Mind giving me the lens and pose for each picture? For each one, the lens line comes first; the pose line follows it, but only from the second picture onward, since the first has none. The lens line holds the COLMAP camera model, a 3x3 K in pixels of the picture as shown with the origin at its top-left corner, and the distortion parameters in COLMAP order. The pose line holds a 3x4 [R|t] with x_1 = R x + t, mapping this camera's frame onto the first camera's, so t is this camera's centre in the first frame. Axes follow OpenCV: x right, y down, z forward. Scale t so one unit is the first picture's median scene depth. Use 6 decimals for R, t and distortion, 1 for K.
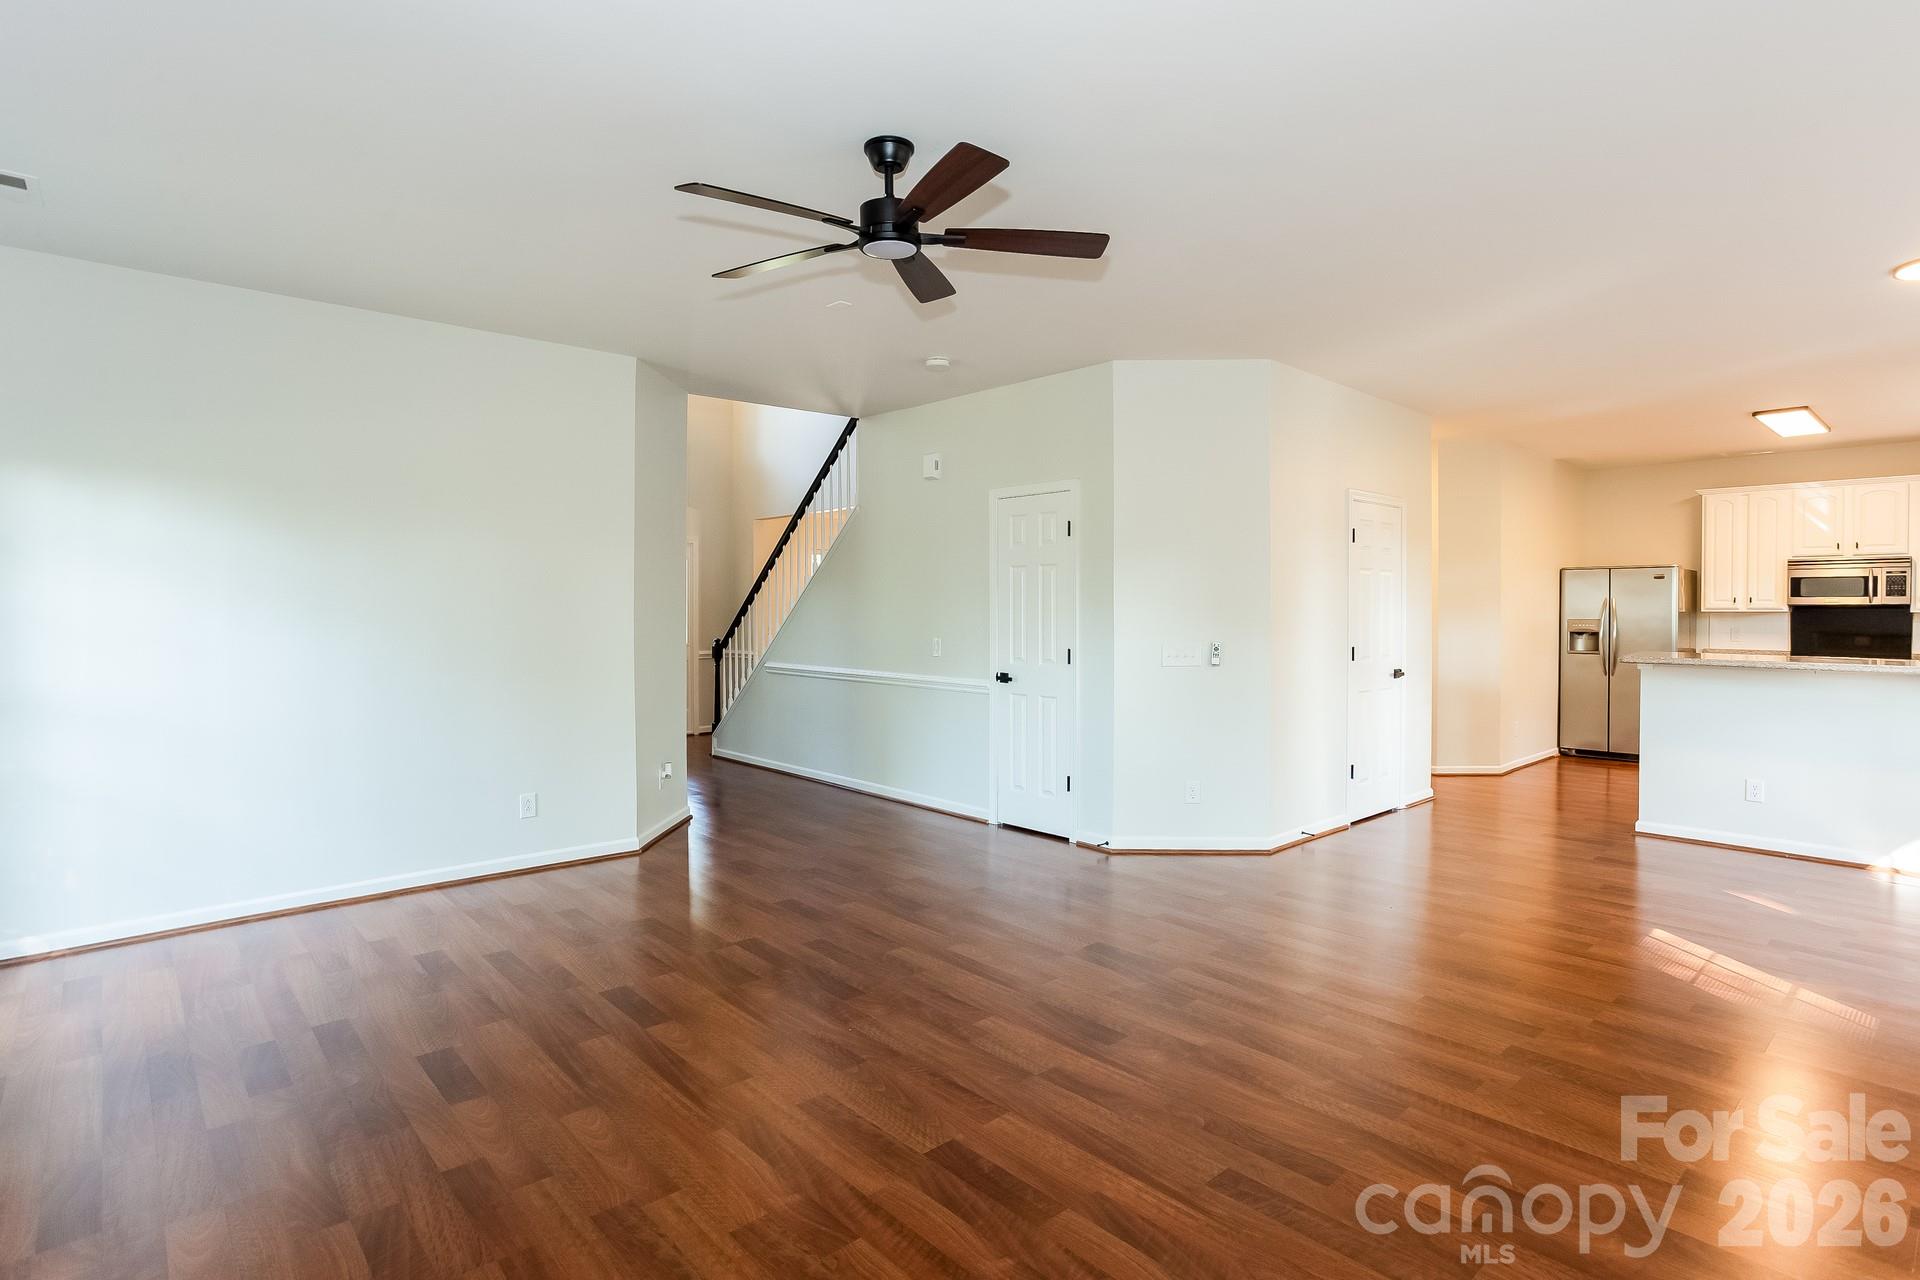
lens RADIAL K [[969.6, 0, 965.3], [0, 969.6, 624.6], [0, 0, 1]] dist [-0.015360, 0.000355]
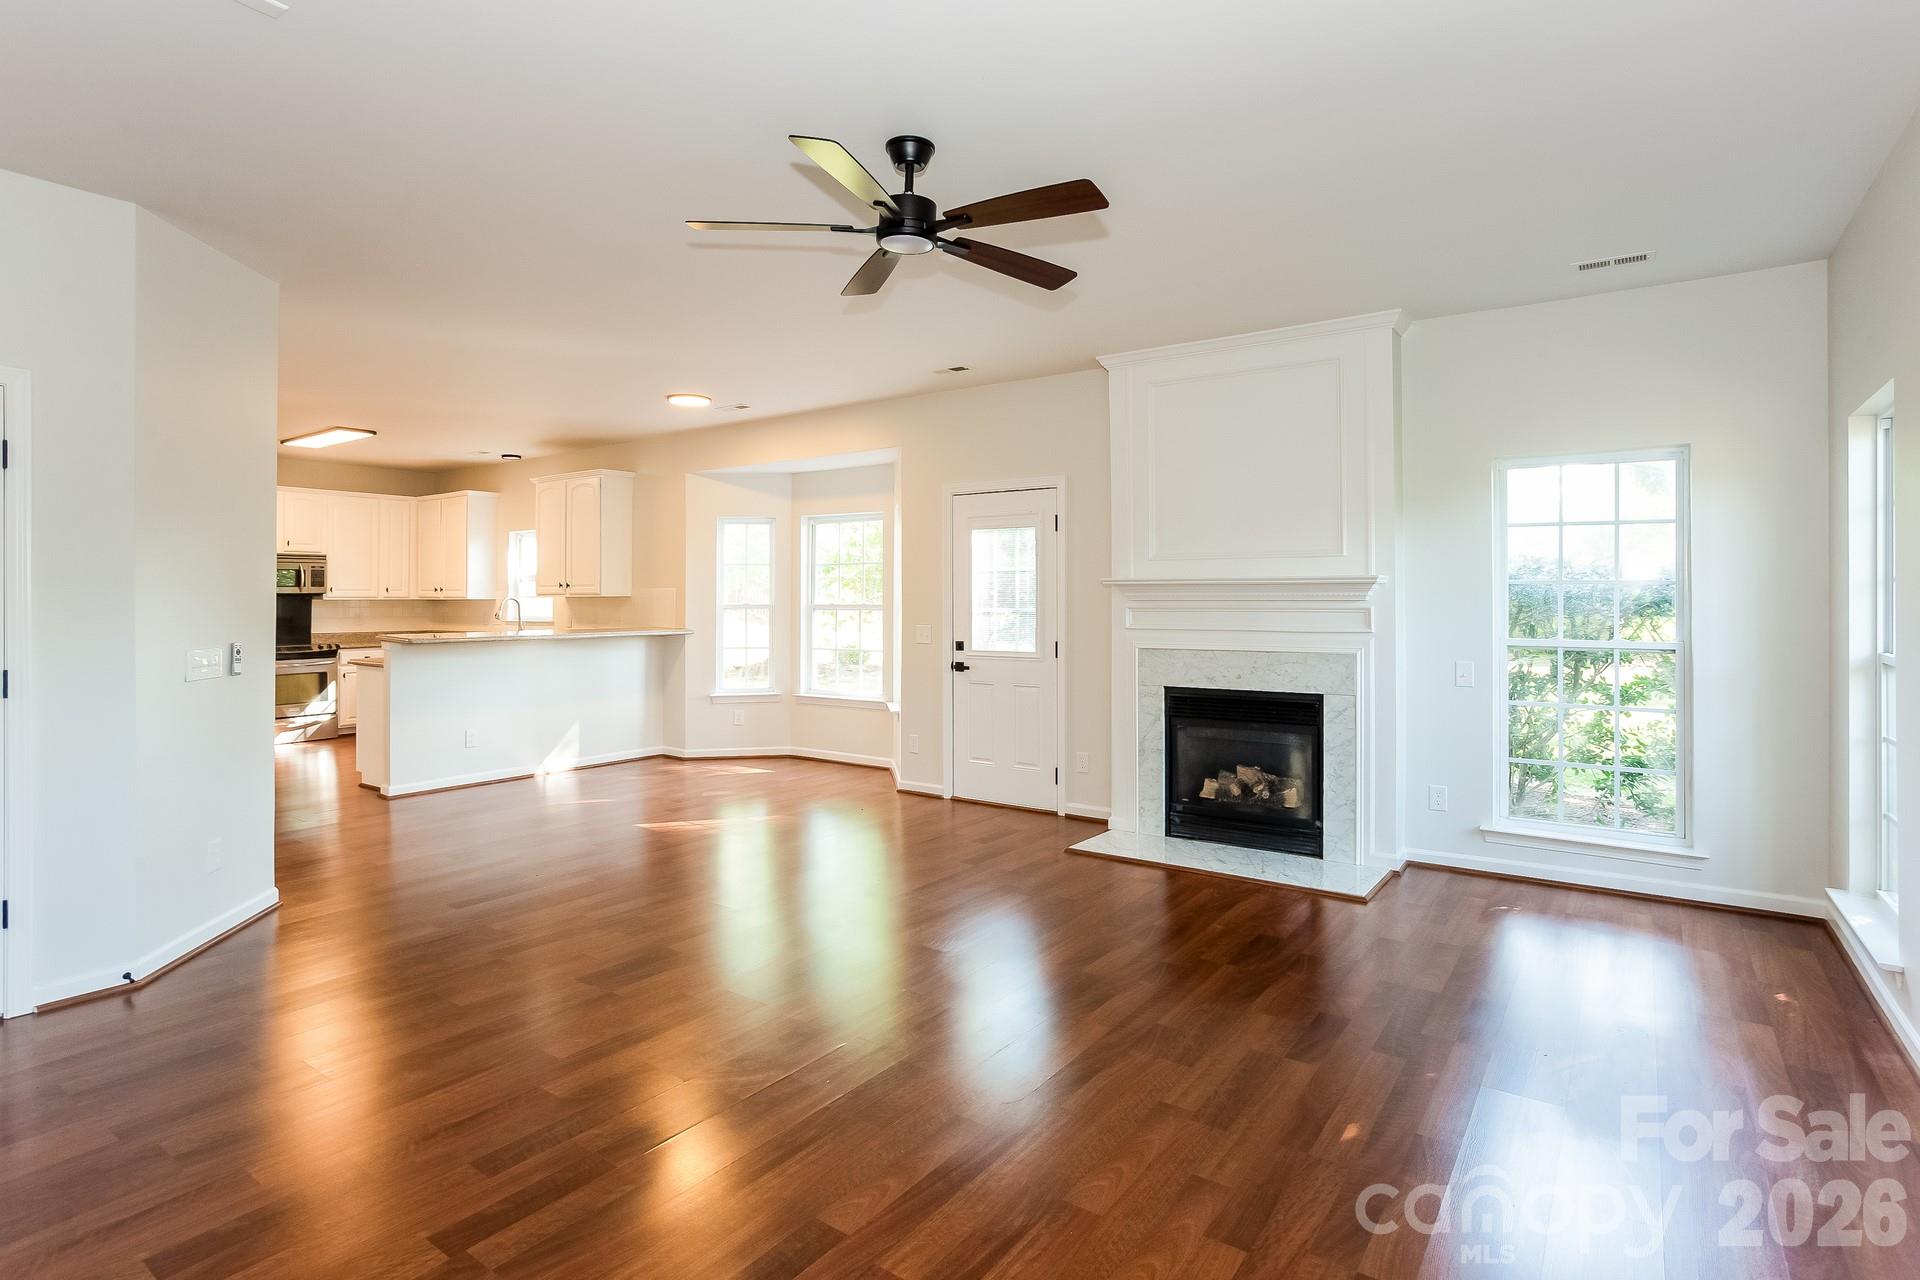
lens RADIAL K [[967.6, 0, 963.5], [0, 967.6, 593.2], [0, 0, 1]] dist [-0.001405, 0.000575]
pose [[-0.204897, 0.003510, 0.978777, -0.418377], [0.015448, 0.999881, -0.000352, -0.008024], [-0.978662, 0.015048, -0.204927, 0.440490]]
